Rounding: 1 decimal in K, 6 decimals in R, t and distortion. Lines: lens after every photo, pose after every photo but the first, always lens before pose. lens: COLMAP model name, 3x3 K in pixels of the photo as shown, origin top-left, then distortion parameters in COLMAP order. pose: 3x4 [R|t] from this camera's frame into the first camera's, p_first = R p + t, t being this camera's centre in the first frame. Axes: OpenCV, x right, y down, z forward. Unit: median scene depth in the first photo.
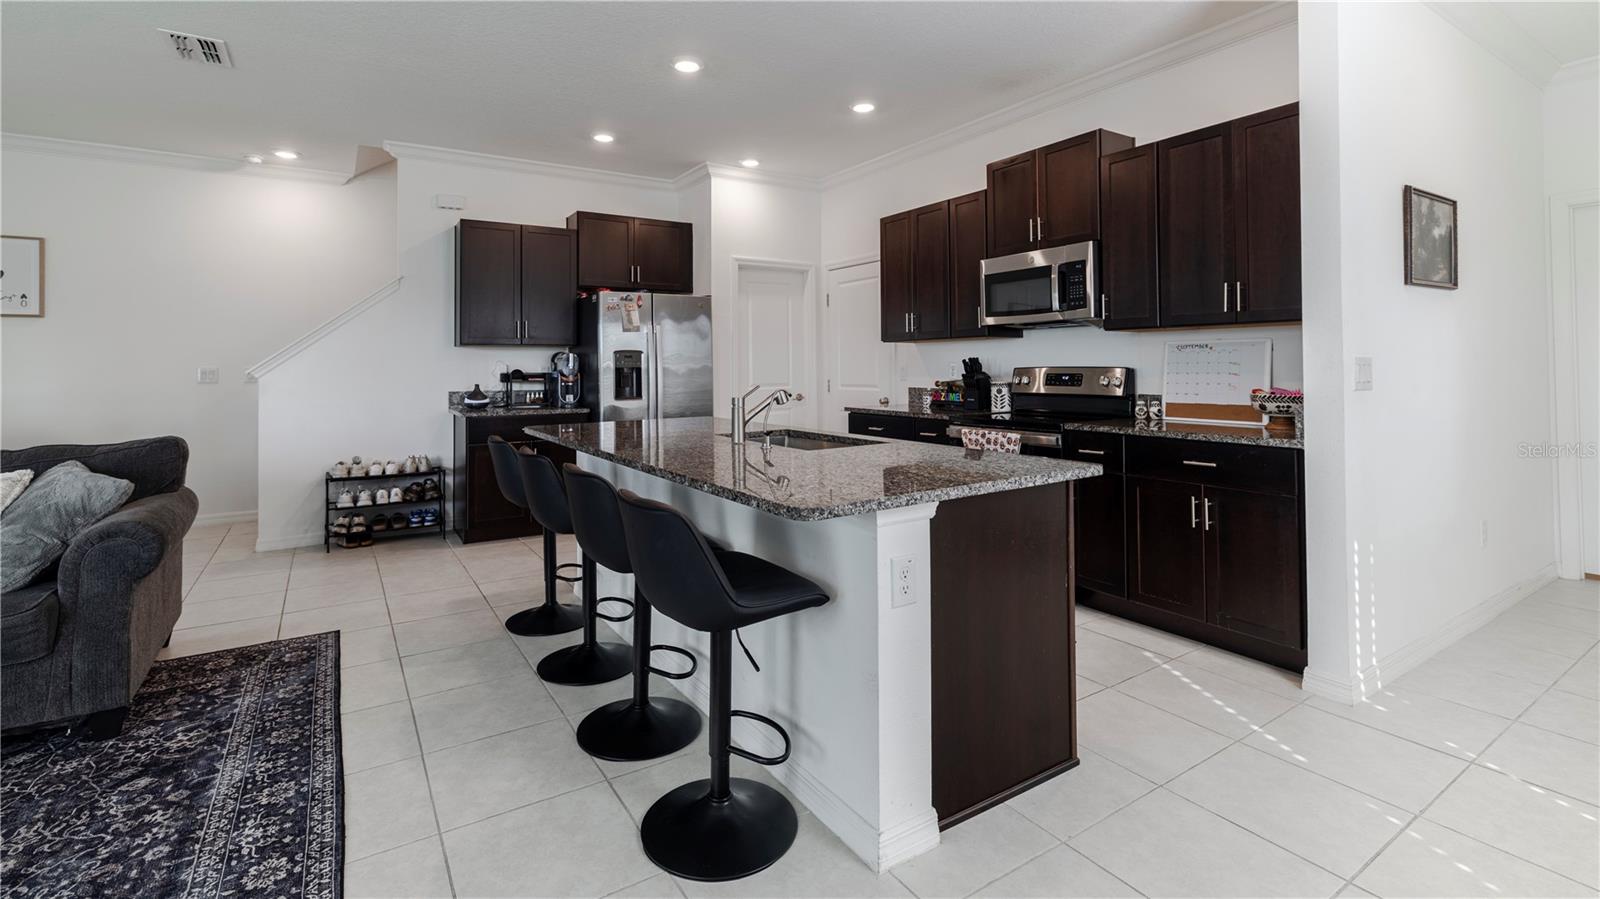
lens RADIAL K [[707.4, 0, 790.0], [0, 707.4, 355.7], [0, 0, 1]] dist [-0.002823, 0.000897]
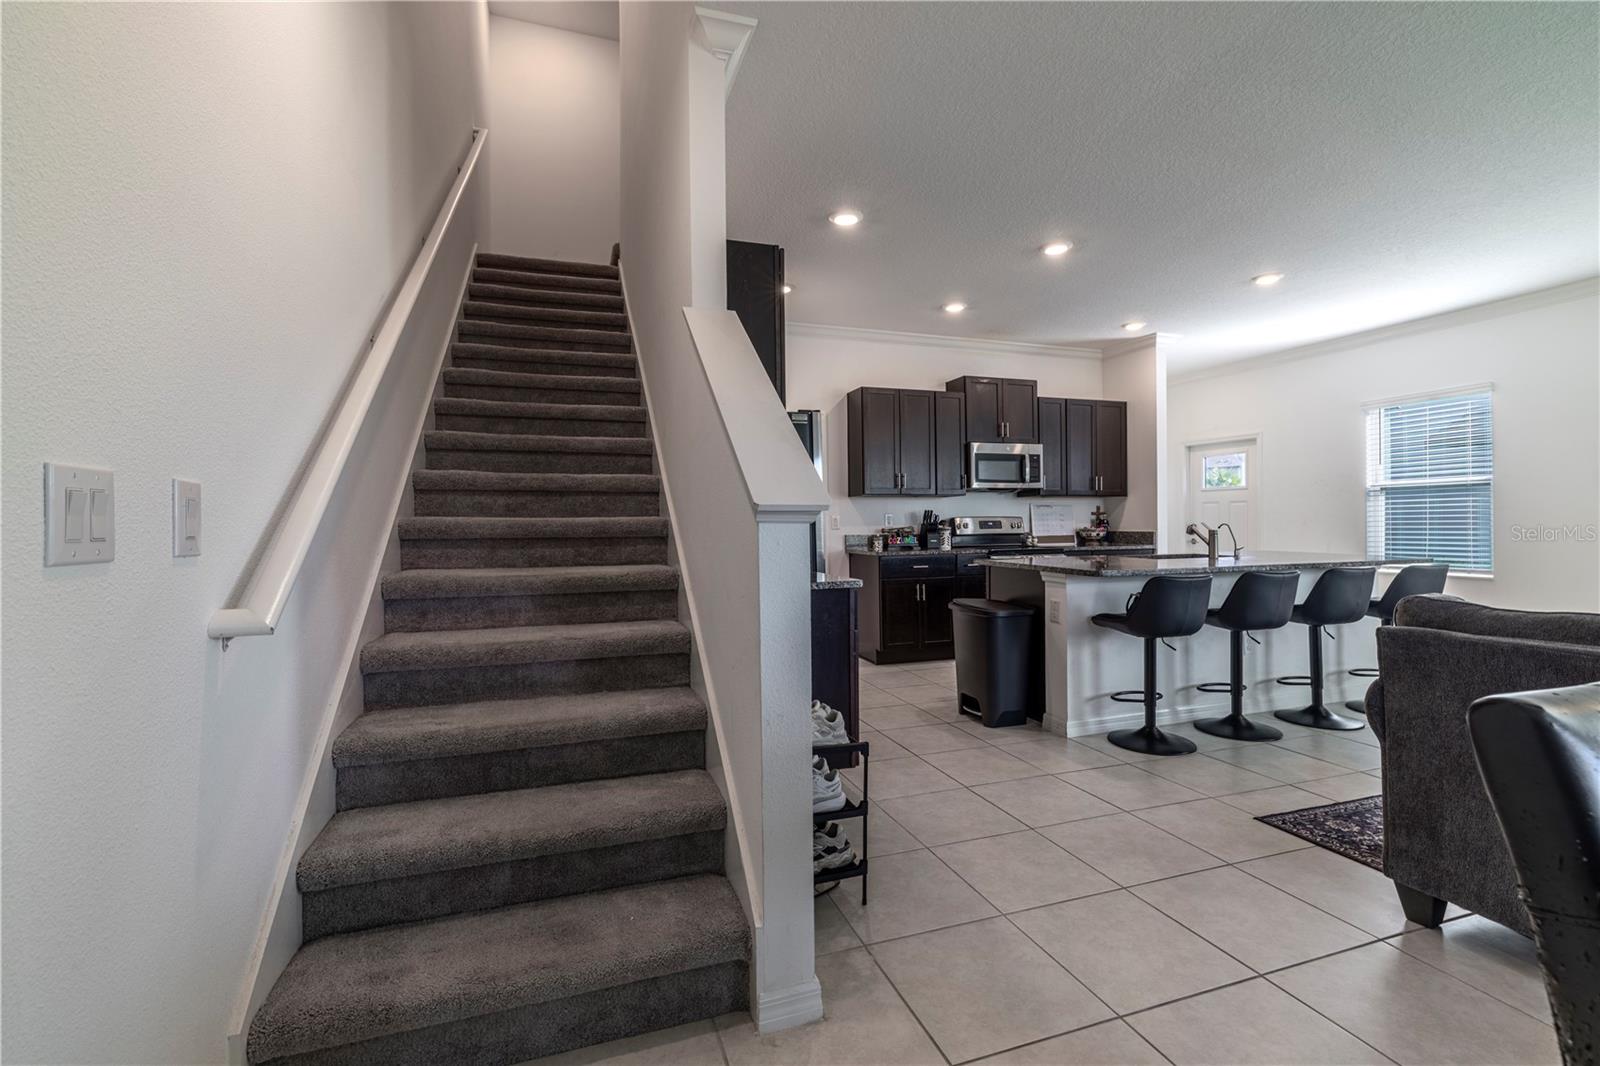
lens RADIAL K [[680.1, 0, 801.8], [0, 680.1, 513.8], [0, 0, 1]] dist [0.001424, 0.000777]
pose [[0.232816, 0.020925, 0.972296, -1.181994], [-0.006587, 0.999779, -0.019939, 0.041977], [-0.972498, -0.001763, 0.232903, 1.036887]]
